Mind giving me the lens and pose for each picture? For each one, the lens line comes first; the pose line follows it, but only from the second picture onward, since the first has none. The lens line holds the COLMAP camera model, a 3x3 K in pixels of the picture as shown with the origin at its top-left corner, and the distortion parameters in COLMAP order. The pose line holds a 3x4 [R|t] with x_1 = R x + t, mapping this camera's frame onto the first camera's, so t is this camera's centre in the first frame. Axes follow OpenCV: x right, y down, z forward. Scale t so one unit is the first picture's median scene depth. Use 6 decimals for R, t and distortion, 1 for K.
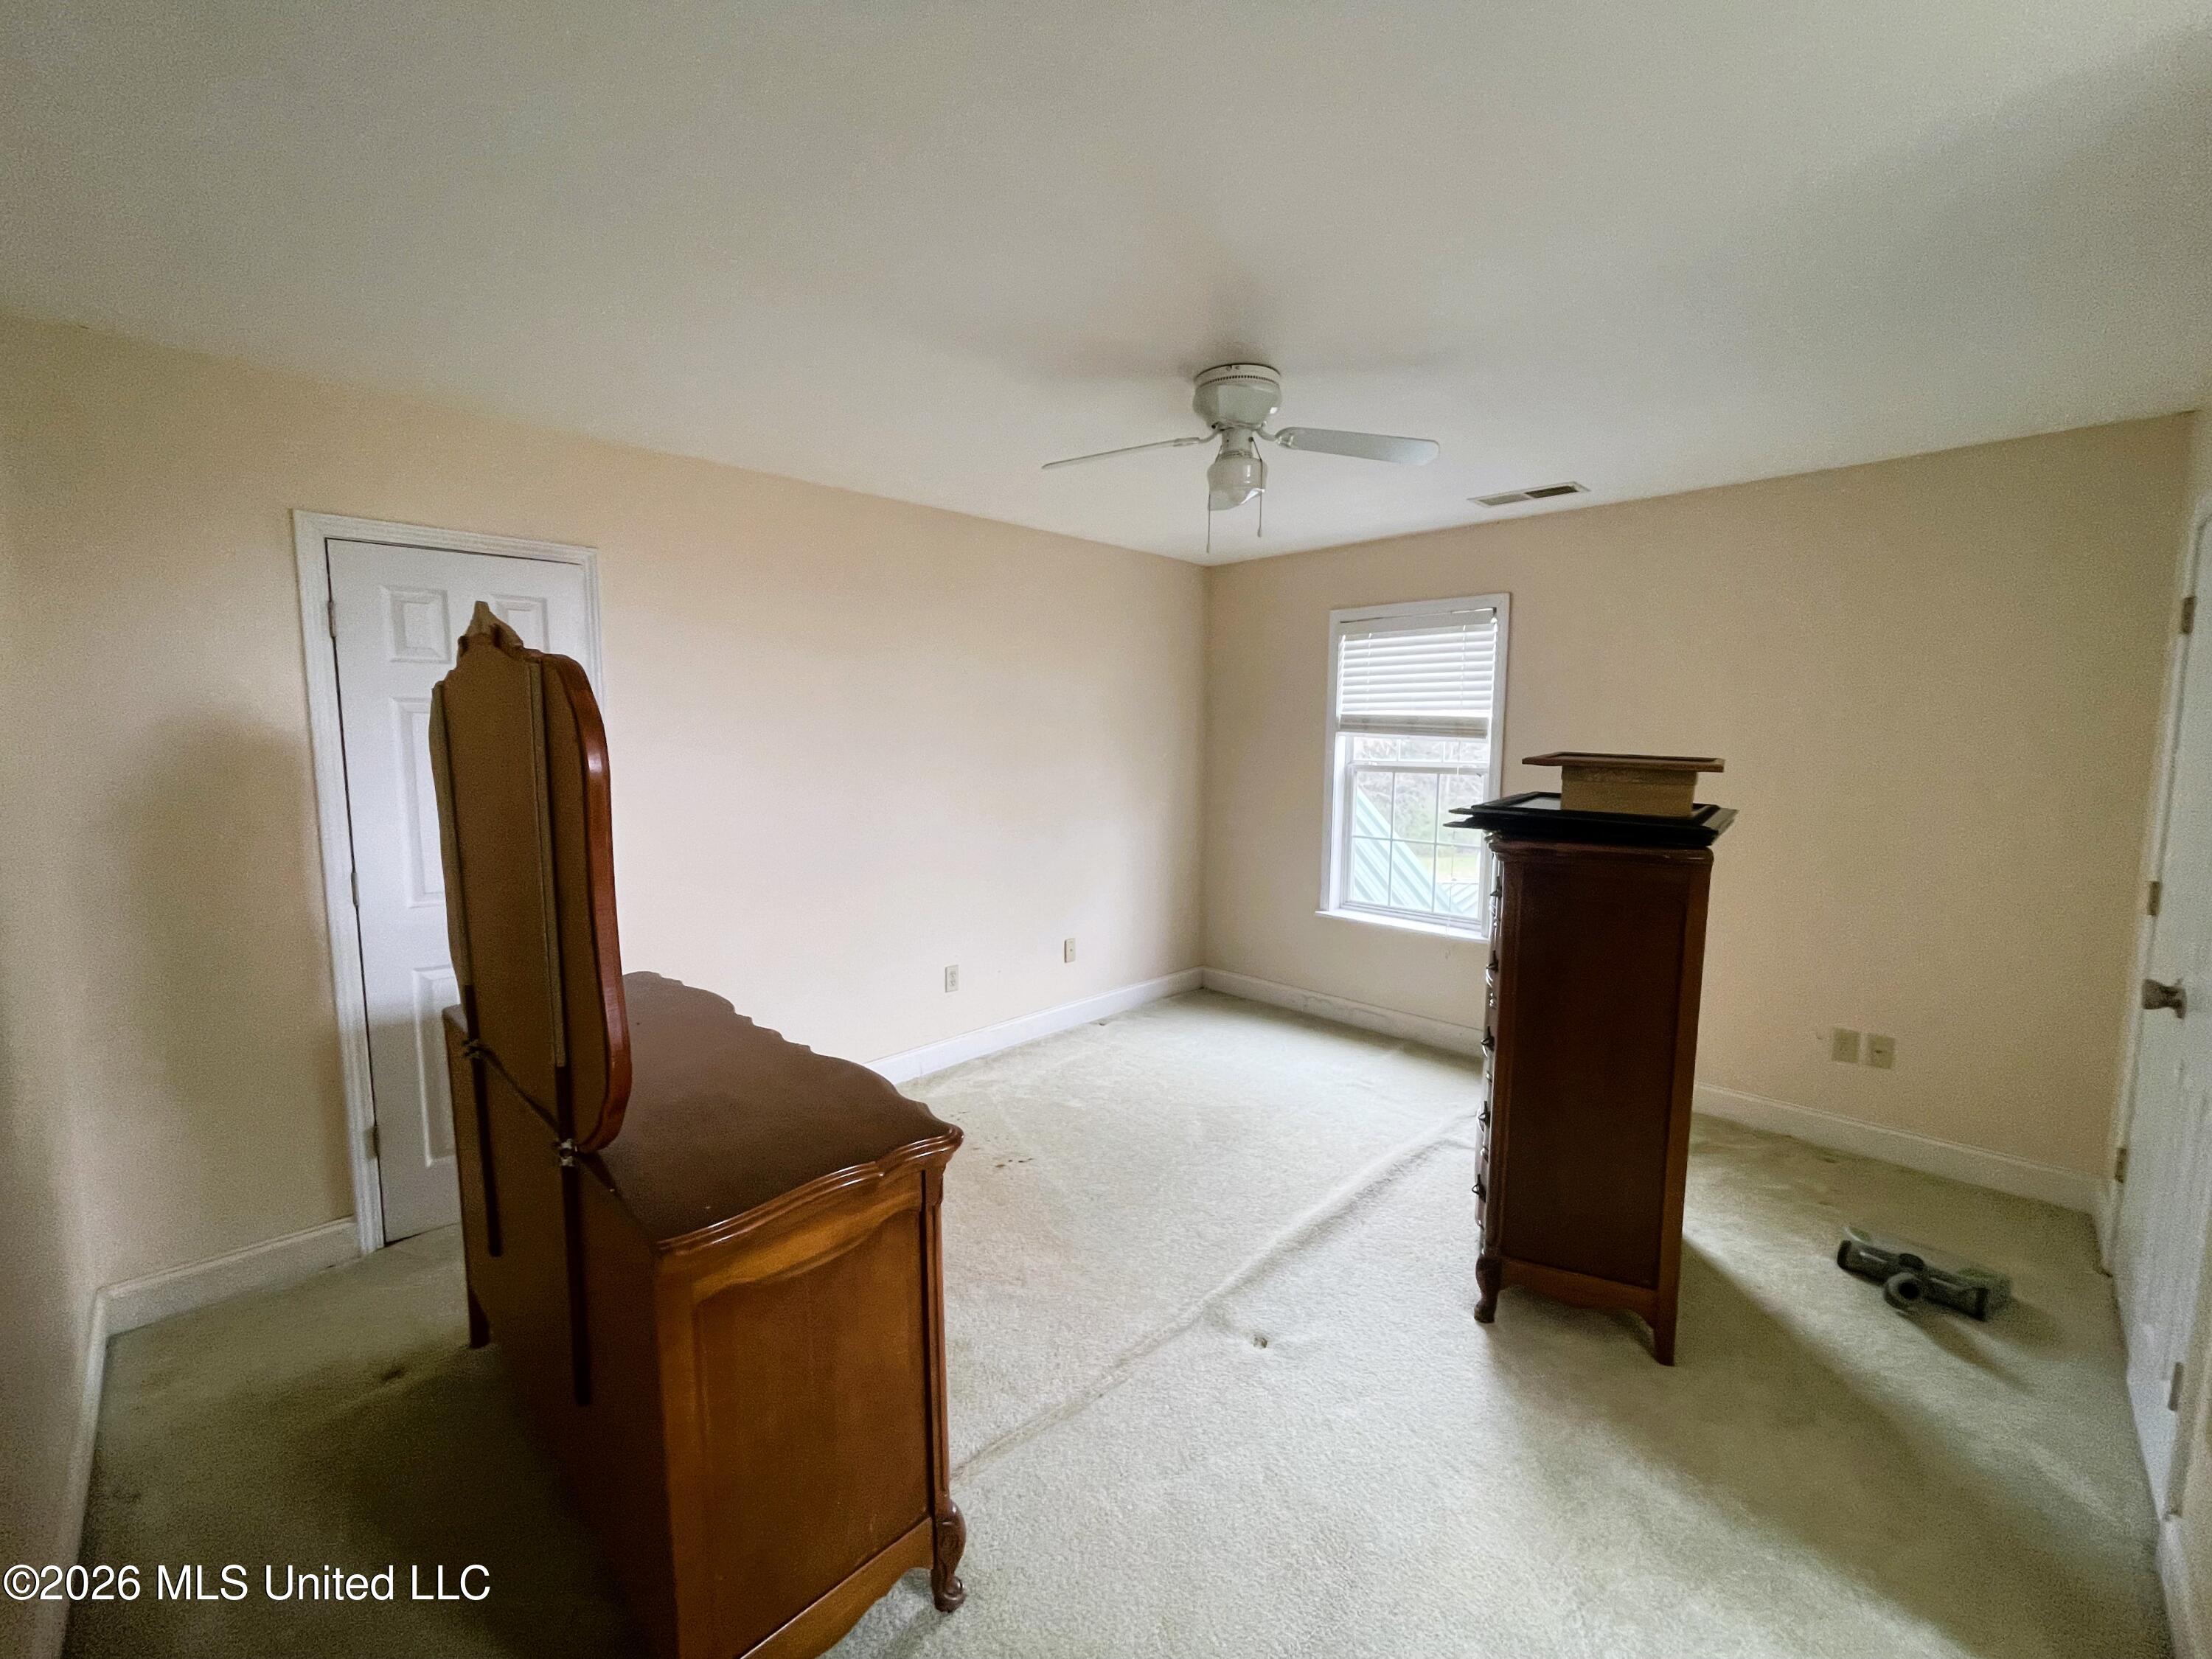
lens RADIAL K [[892.5, 0, 1104.2], [0, 892.5, 822.5], [0, 0, 1]] dist [-0.002787, 0.002000]
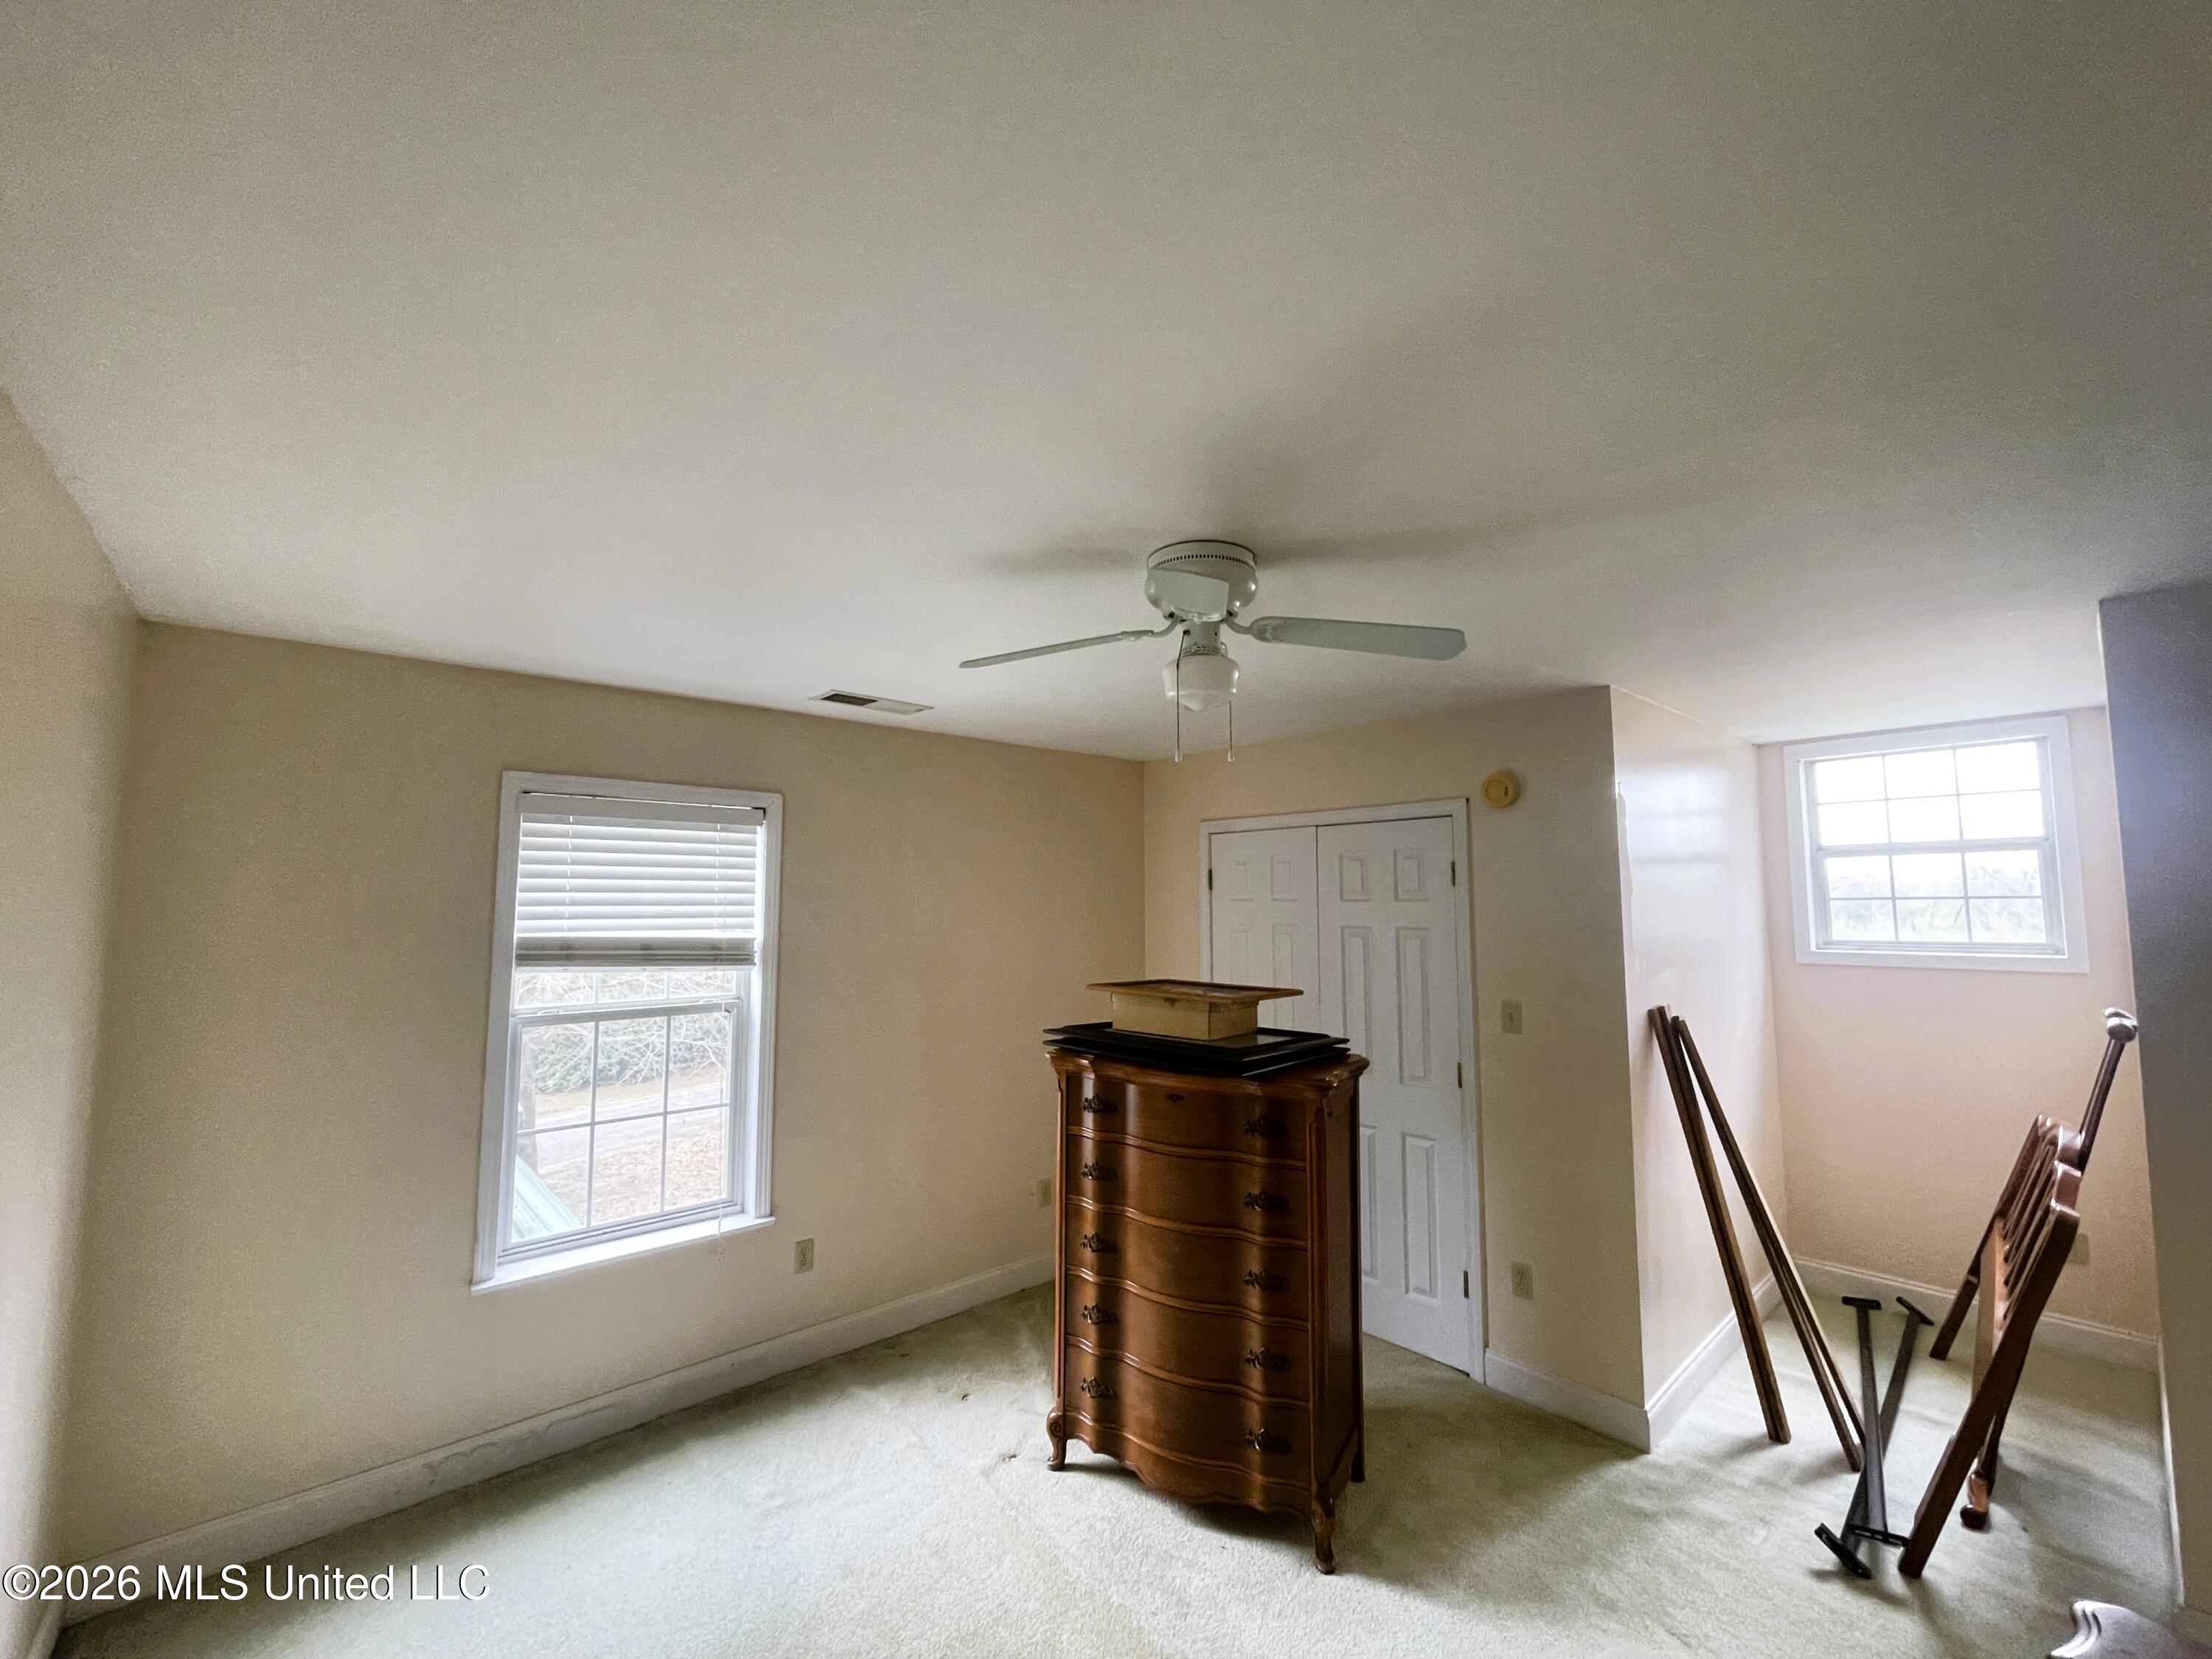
lens RADIAL K [[892.5, 0, 1104.1], [0, 892.5, 829.1], [0, 0, 1]] dist [-0.002787, 0.002000]
pose [[0.073460, 0.082645, 0.993868, -0.344791], [0.103332, 0.990566, -0.090008, -0.104151], [-0.991930, 0.109311, 0.064228, 0.582368]]
